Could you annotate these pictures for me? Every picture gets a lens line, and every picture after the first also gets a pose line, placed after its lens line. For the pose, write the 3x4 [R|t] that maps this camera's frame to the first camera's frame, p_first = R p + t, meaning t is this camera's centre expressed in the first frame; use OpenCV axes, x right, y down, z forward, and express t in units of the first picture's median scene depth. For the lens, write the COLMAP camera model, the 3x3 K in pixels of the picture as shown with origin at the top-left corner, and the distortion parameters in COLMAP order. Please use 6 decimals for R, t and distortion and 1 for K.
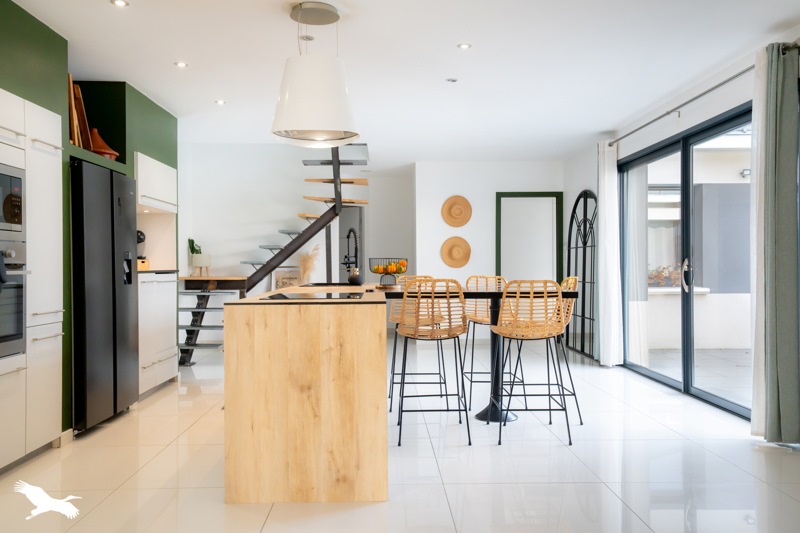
lens RADIAL K [[672.1, 0, 401.3], [0, 672.1, 265.2], [0, 0, 1]] dist [0.004204, 0.000411]
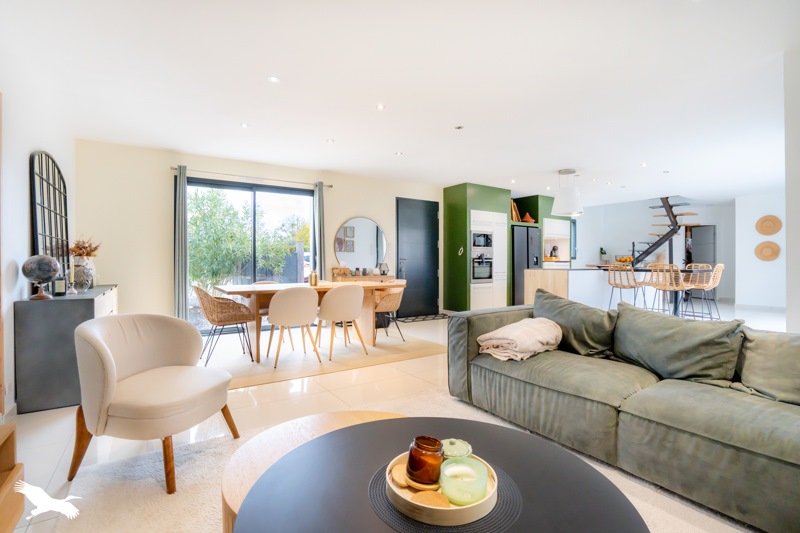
lens RADIAL K [[365.6, 0, 400.4], [0, 365.6, 267.1], [0, 0, 1]] dist [0.000455, 0.000070]
pose [[0.523759, 0.017116, -0.851694, 0.399600], [-0.003955, 0.999836, 0.017661, 0.006844], [0.851857, -0.005882, 0.523741, -0.206255]]
